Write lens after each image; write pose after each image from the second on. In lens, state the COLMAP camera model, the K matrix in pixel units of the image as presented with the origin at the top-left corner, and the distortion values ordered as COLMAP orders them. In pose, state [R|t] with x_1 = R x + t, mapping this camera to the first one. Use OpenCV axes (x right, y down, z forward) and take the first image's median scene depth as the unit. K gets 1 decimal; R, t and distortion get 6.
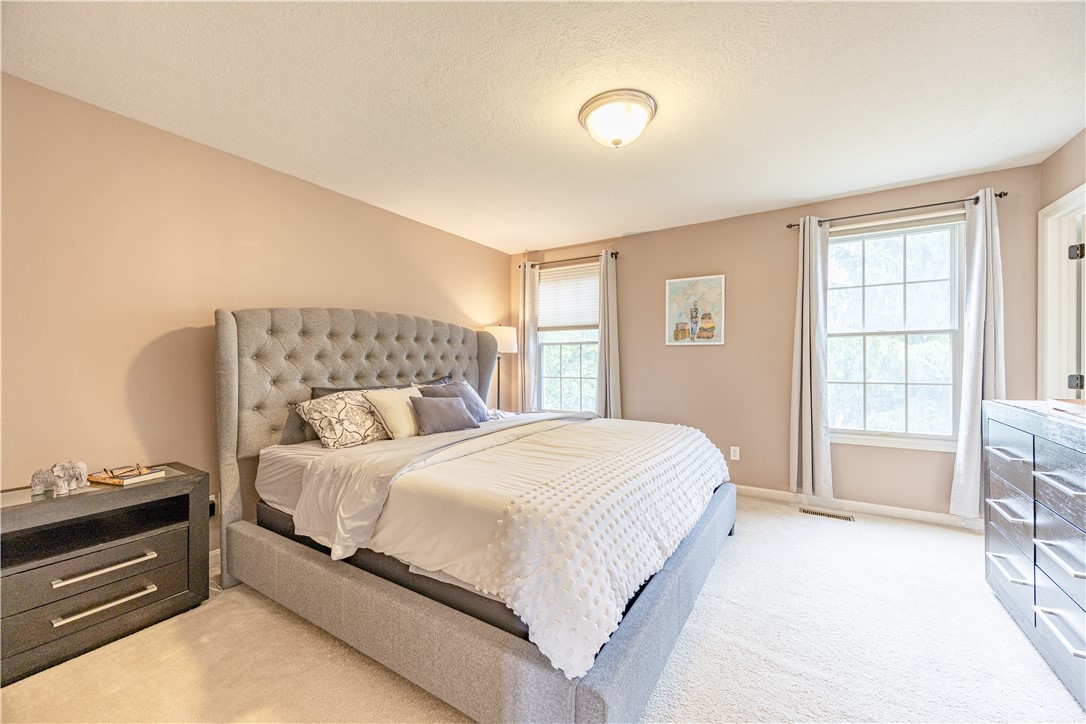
lens RADIAL K [[420.5, 0, 533.8], [0, 420.5, 363.4], [0, 0, 1]] dist [-0.002536, 0.000060]
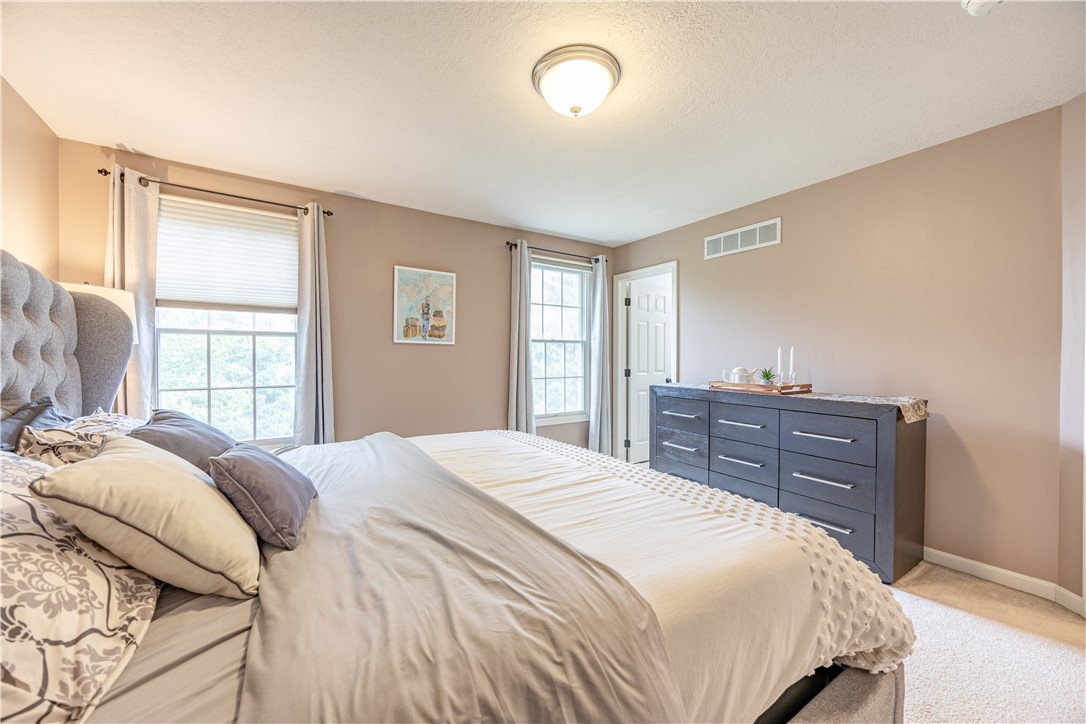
lens RADIAL K [[420.5, 0, 550.5], [0, 420.5, 363.9], [0, 0, 1]] dist [-0.002536, 0.000060]
pose [[0.391126, -0.008434, 0.920298, -0.357170], [0.000069, 0.999958, 0.009135, -0.008365], [-0.920337, -0.003509, 0.391110, 0.395701]]
